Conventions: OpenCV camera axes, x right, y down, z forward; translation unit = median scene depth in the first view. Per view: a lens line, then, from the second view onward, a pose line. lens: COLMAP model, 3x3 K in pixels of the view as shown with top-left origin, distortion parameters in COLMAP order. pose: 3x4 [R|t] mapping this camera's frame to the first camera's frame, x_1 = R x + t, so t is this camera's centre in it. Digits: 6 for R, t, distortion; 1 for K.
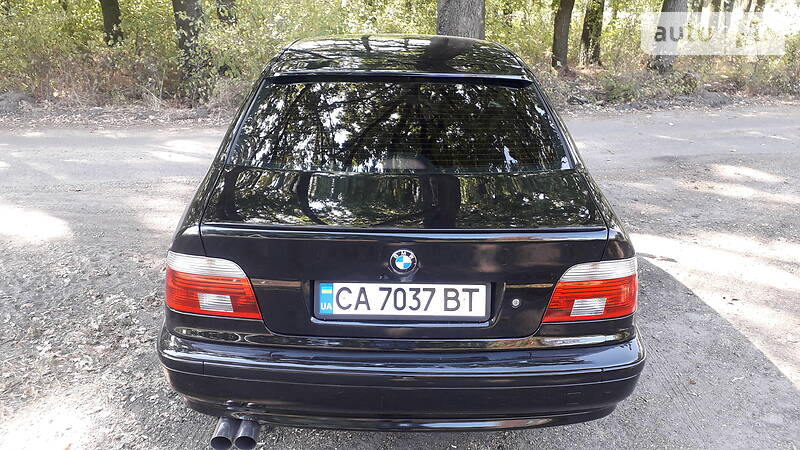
lens RADIAL K [[638.6, 0, 377.8], [0, 638.6, 224.5], [0, 0, 1]] dist [0.073631, -0.103597]
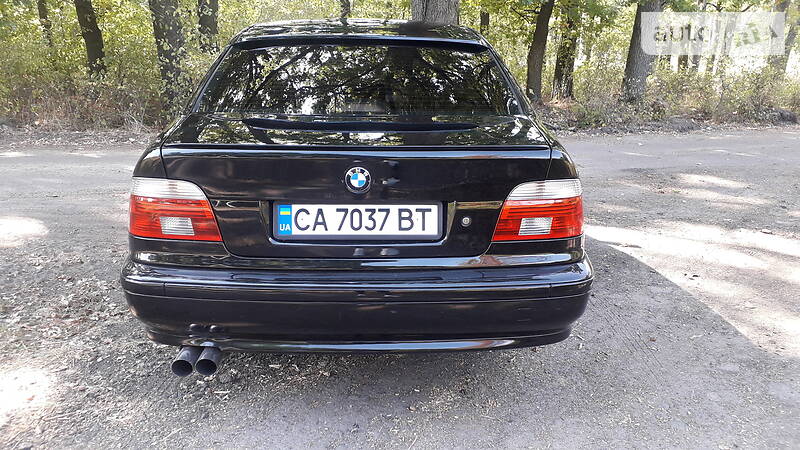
lens RADIAL K [[638.6, 0, 377.8], [0, 638.6, 224.5], [0, 0, 1]] dist [0.073631, -0.103597]
pose [[0.999680, -0.010763, 0.022898, 0.032944], [0.012475, 0.997033, -0.075961, 0.146201], [-0.022012, 0.076222, 0.996848, -0.026910]]
